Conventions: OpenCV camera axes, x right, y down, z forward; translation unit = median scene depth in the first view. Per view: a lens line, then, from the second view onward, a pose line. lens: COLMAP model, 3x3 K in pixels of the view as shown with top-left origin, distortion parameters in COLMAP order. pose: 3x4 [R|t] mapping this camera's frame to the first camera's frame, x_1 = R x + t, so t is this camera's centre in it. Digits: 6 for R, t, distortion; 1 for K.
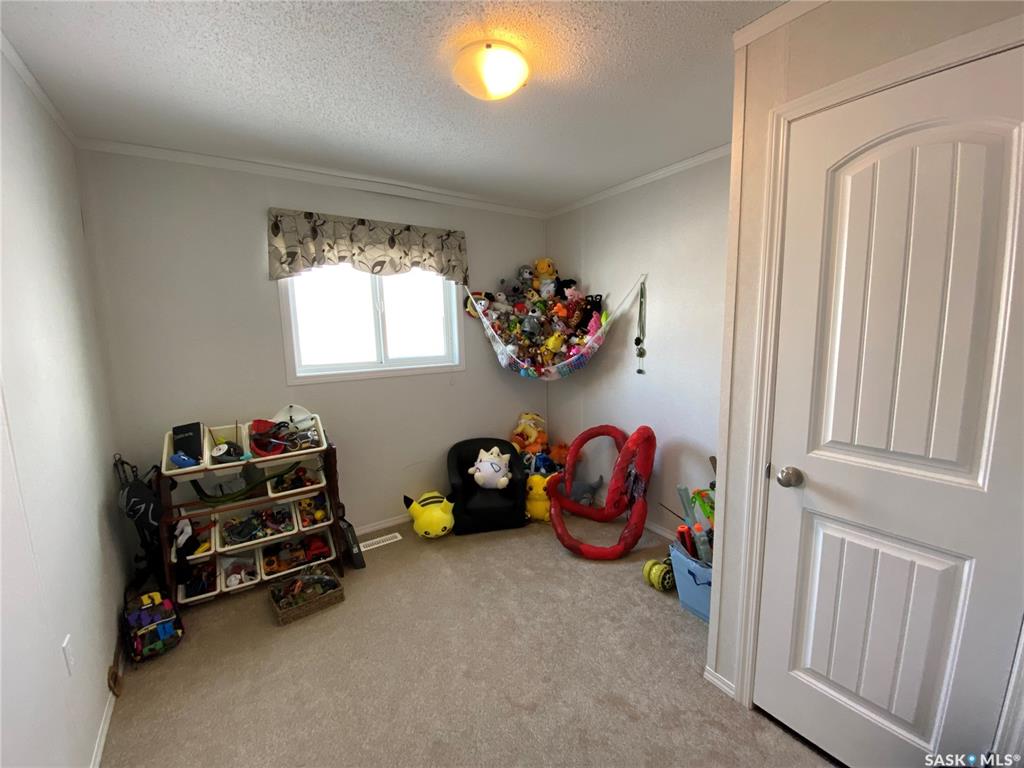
lens RADIAL K [[418.0, 0, 506.6], [0, 418.0, 382.4], [0, 0, 1]] dist [-0.001837, -0.003530]
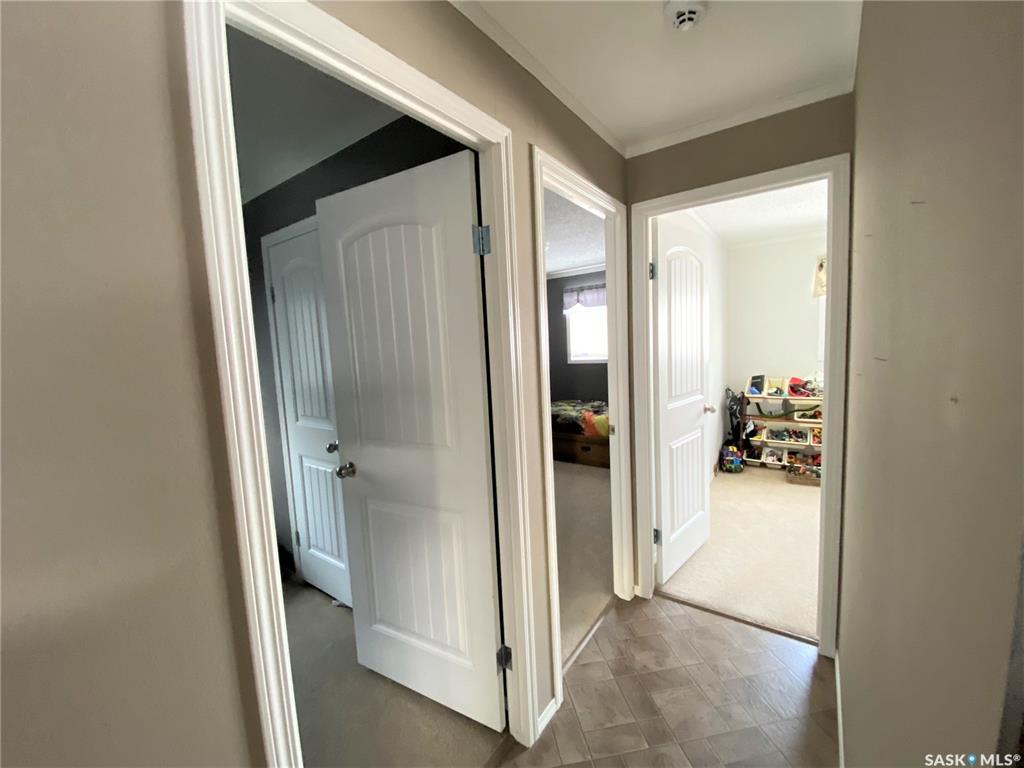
lens RADIAL K [[418.0, 0, 500.8], [0, 418.0, 380.9], [0, 0, 1]] dist [-0.001837, -0.003530]
pose [[0.329201, 0.090994, -0.939865, 0.716496], [-0.093217, 0.993616, 0.063547, 0.114460], [0.939648, 0.066692, 0.335581, -0.837995]]
